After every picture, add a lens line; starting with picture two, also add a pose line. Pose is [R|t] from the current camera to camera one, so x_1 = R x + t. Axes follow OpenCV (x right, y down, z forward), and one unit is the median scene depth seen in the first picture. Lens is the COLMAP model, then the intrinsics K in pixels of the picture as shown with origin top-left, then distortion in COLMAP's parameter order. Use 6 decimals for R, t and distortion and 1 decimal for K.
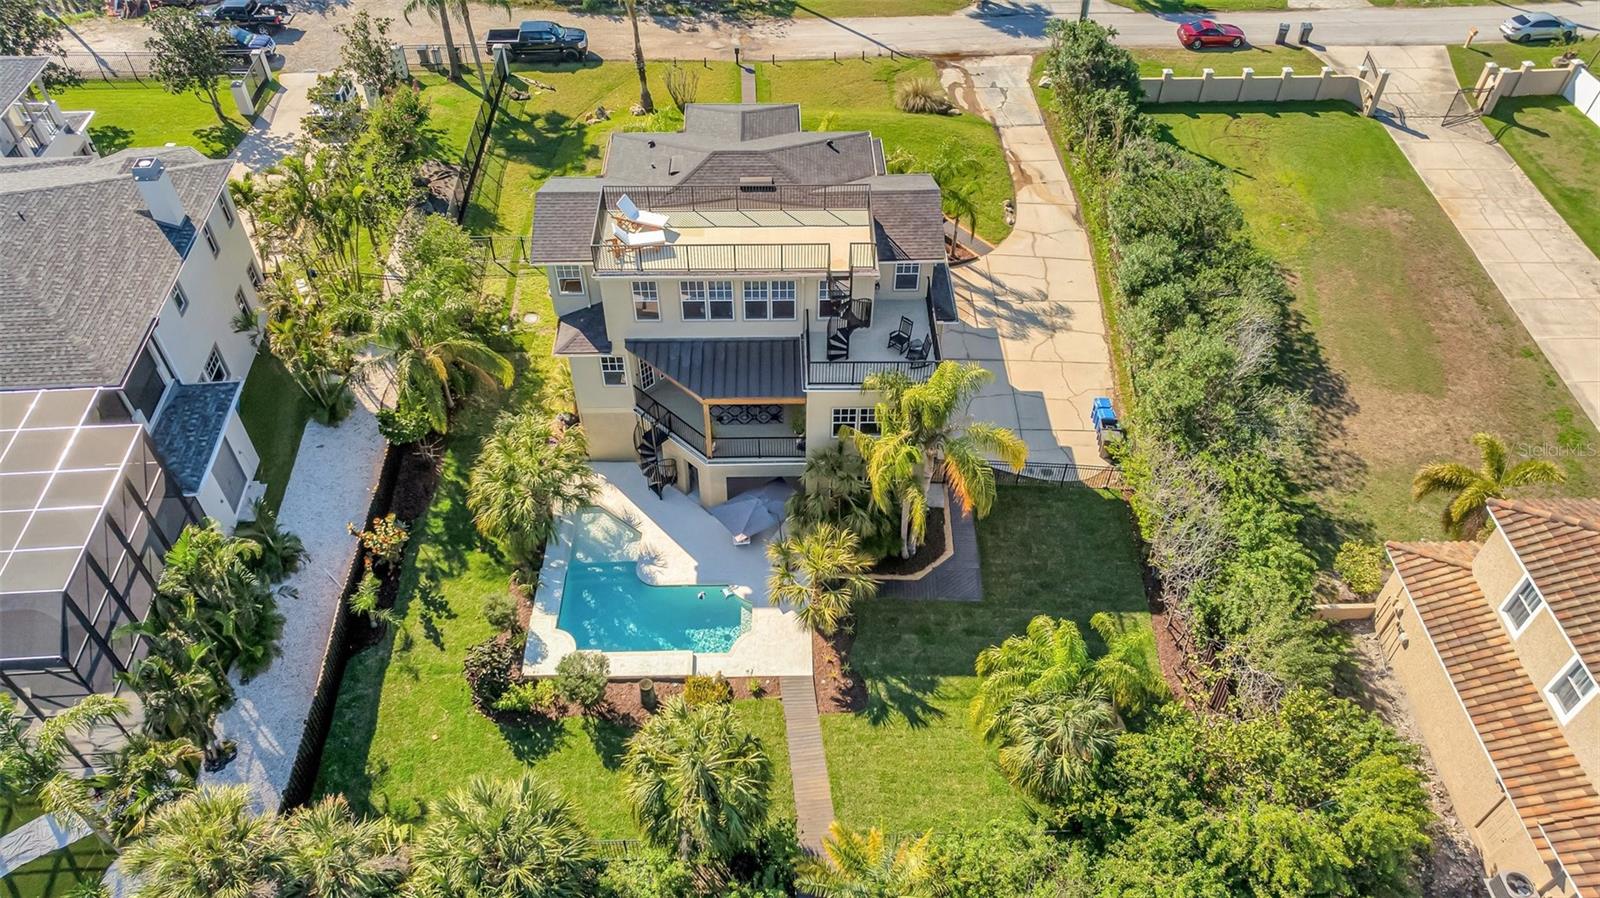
lens RADIAL K [[1127.4, 0, 804.2], [0, 1127.4, 440.5], [0, 0, 1]] dist [-0.032822, 0.034436]
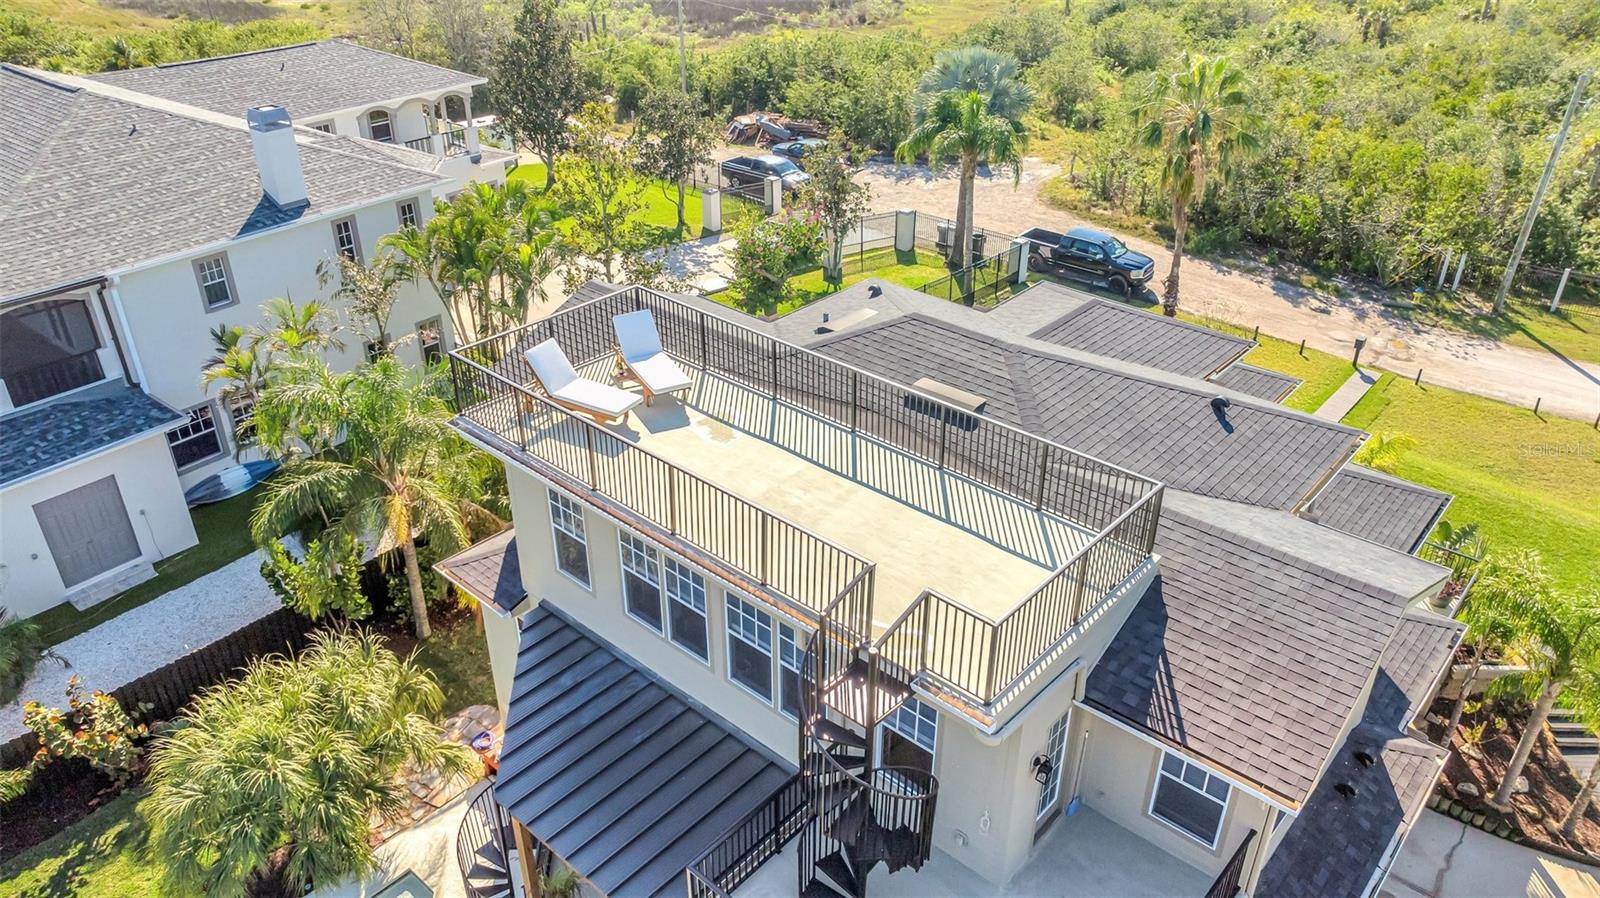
lens RADIAL K [[1127.4, 0, 800.4], [0, 1127.4, 449.9], [0, 0, 1]] dist [-0.032822, 0.034436]
pose [[0.729104, 0.337517, -0.595390, 0.172016], [-0.486718, 0.867302, -0.104366, -0.147086], [0.481158, 0.365880, 0.796629, 0.667587]]
